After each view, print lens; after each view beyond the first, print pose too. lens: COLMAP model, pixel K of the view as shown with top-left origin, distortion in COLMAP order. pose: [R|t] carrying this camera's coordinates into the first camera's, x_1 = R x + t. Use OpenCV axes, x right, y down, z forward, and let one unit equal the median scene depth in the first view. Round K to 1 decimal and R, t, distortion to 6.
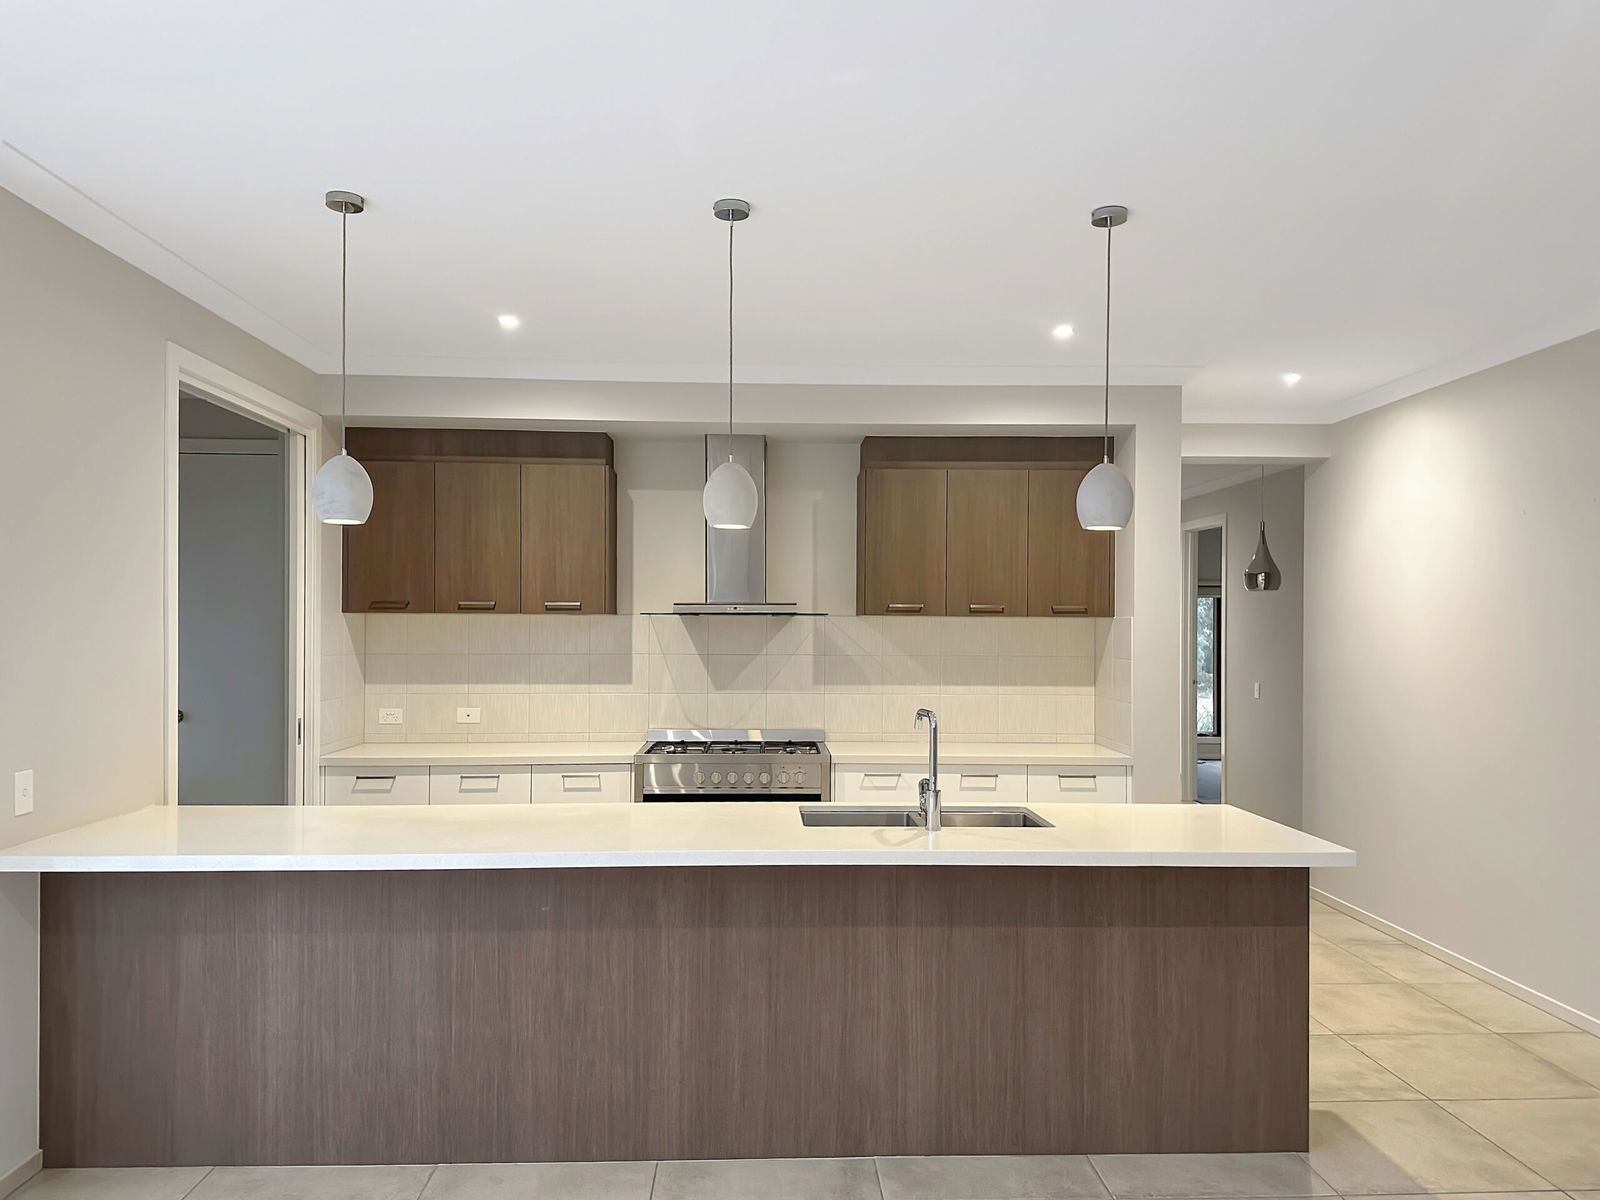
lens RADIAL K [[1137.8, 0, 799.2], [0, 1137.8, 623.2], [0, 0, 1]] dist [-0.001721, -0.003179]
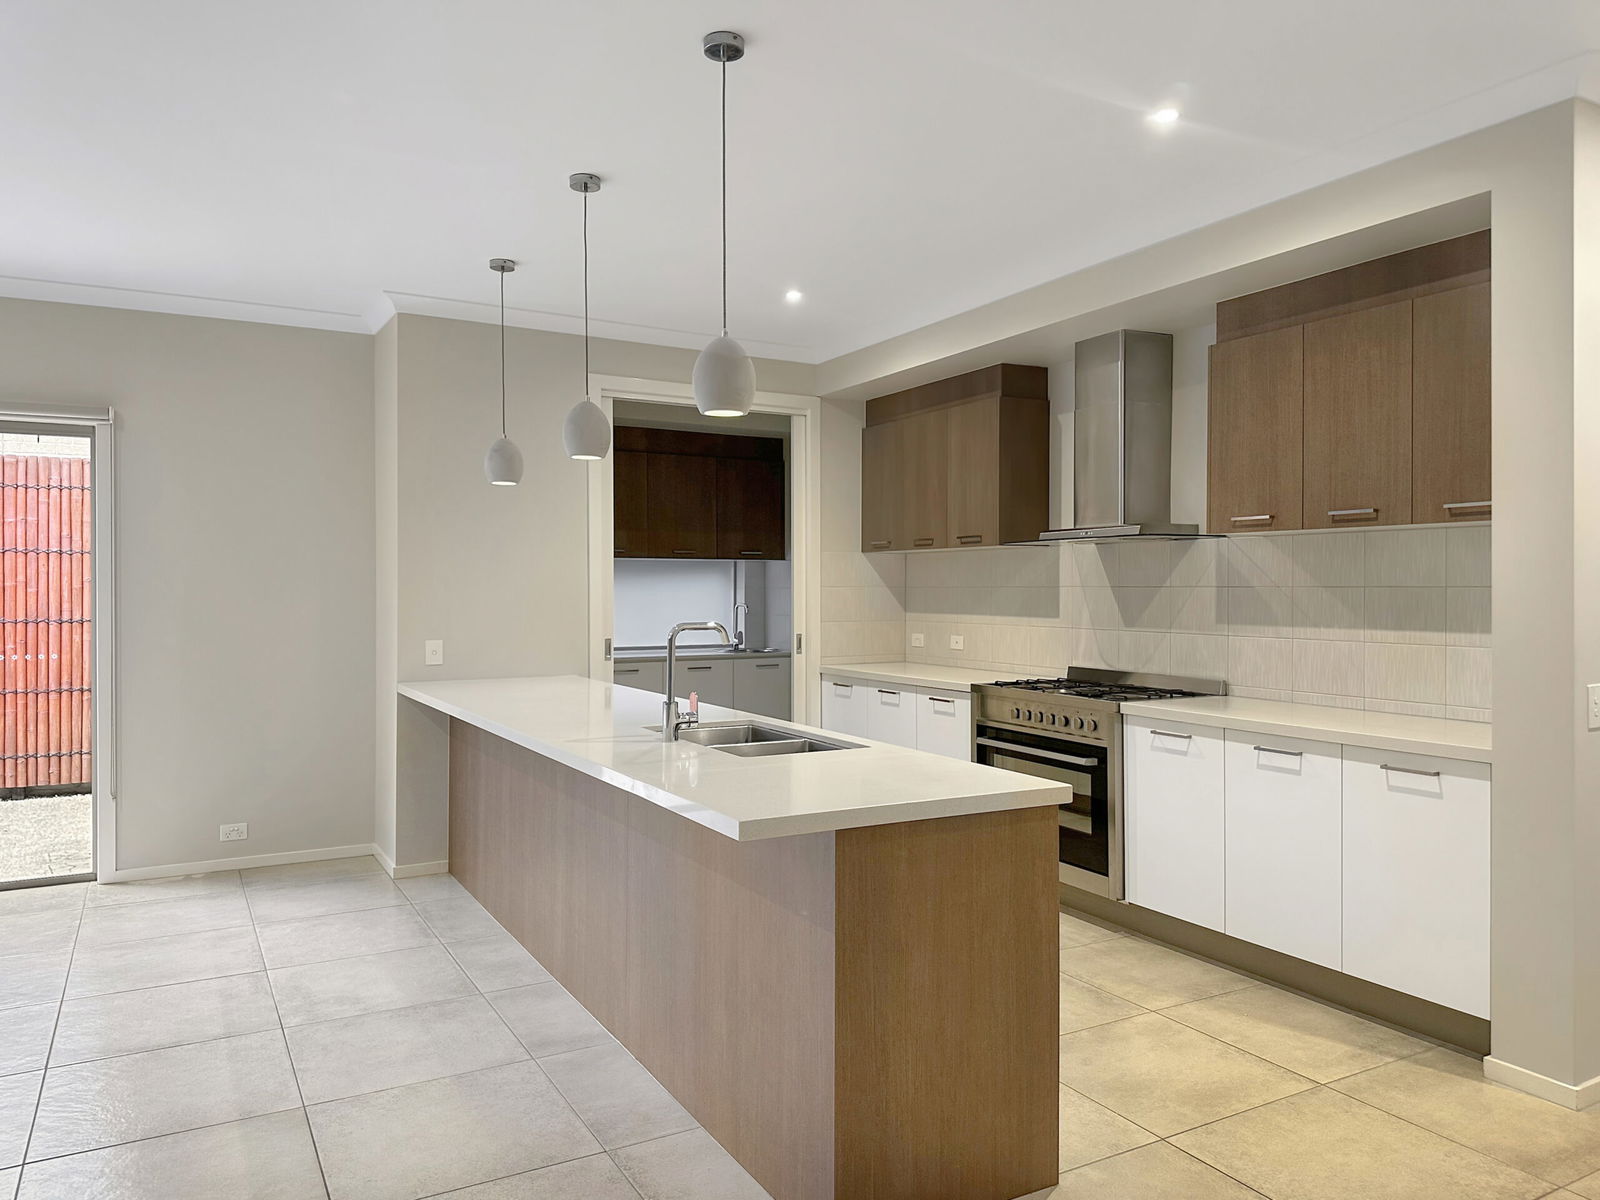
lens RADIAL K [[1137.8, 0, 797.5], [0, 1137.8, 596.9], [0, 0, 1]] dist [-0.001721, -0.003179]
pose [[0.418437, 0.000502, -0.908246, 0.627439], [-0.010666, 0.999934, -0.004361, 0.042303], [0.908183, 0.011512, 0.418414, 0.396889]]
